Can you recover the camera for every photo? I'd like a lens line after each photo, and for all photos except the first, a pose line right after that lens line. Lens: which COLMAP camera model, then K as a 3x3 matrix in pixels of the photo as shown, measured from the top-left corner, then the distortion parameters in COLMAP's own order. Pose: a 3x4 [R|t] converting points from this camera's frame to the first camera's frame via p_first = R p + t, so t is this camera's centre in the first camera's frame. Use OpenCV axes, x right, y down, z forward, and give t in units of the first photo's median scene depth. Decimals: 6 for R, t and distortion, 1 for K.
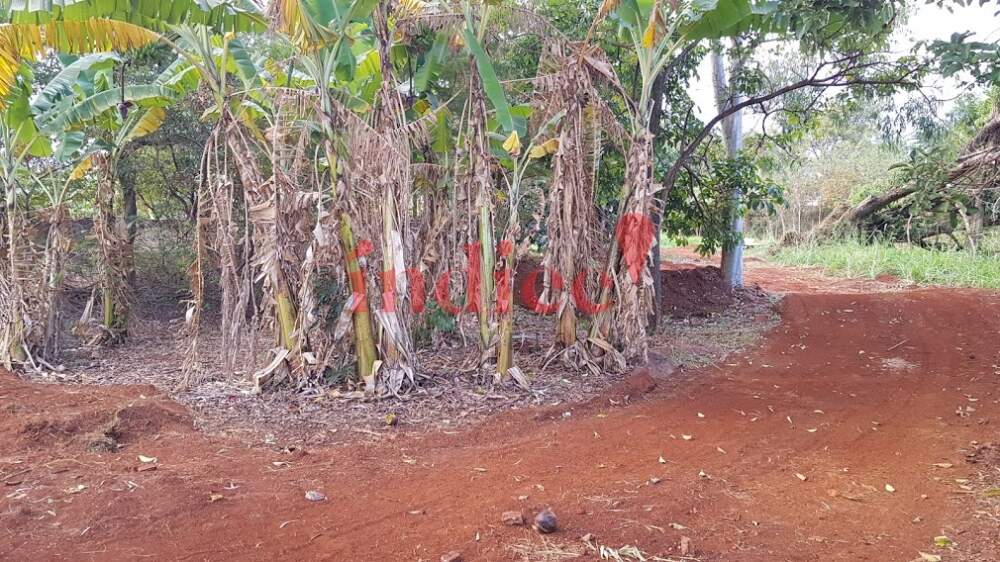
lens RADIAL K [[802.8, 0, 502.6], [0, 802.8, 251.8], [0, 0, 1]] dist [0.099011, -0.163434]
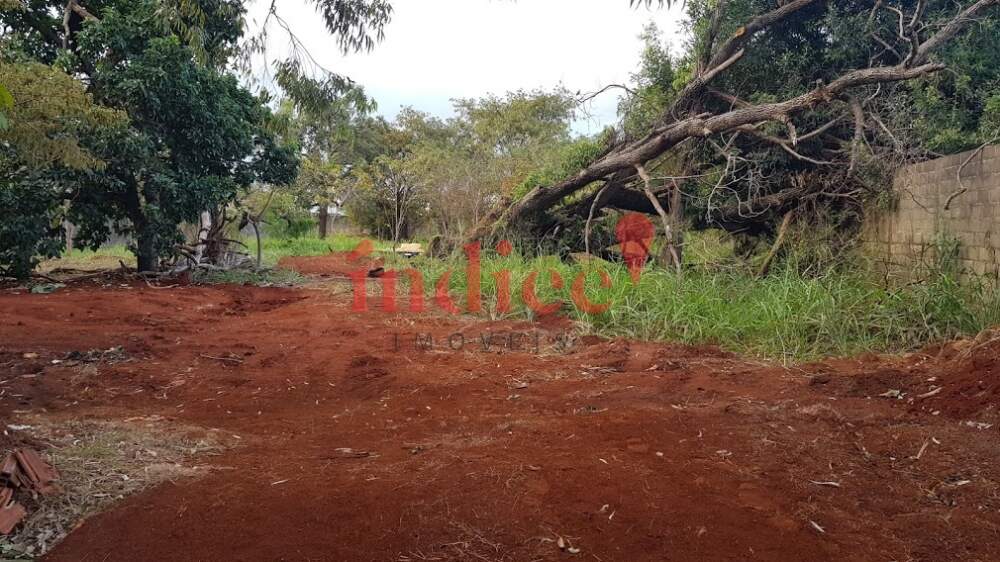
lens RADIAL K [[777.4, 0, 501.0], [0, 777.4, 273.8], [0, 0, 1]] dist [0.054348, -0.139420]
pose [[0.941947, -0.009982, 0.335612, 0.201533], [0.001094, 0.999644, 0.026662, -0.011983], [-0.335759, -0.024747, 0.941623, 0.391456]]
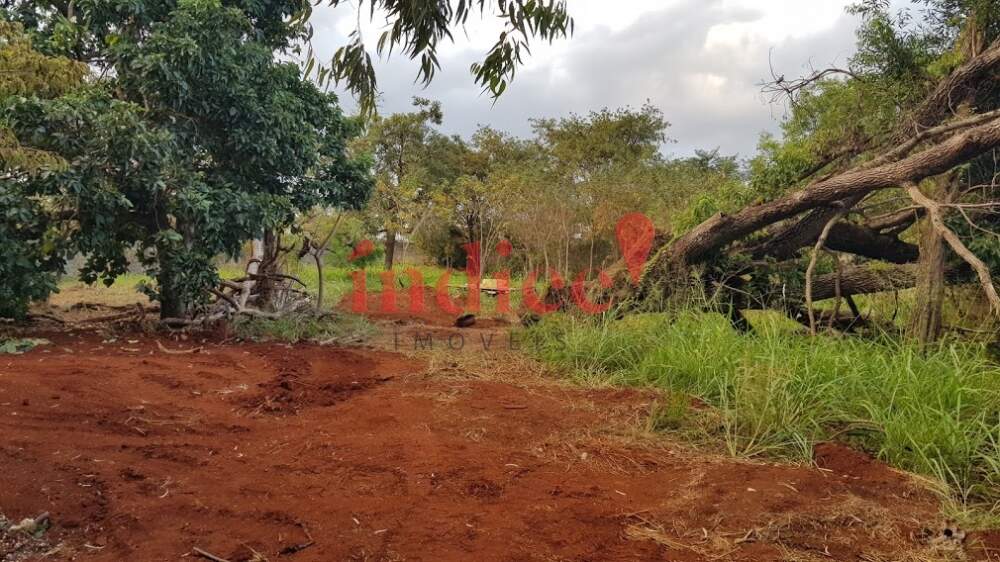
lens RADIAL K [[766.3, 0, 498.0], [0, 766.3, 262.2], [0, 0, 1]] dist [0.088760, -0.130613]
pose [[0.963705, 0.026905, 0.265611, 0.209888], [-0.022036, 0.999530, -0.021294, -0.027978], [-0.266059, 0.014668, 0.963845, 0.601170]]
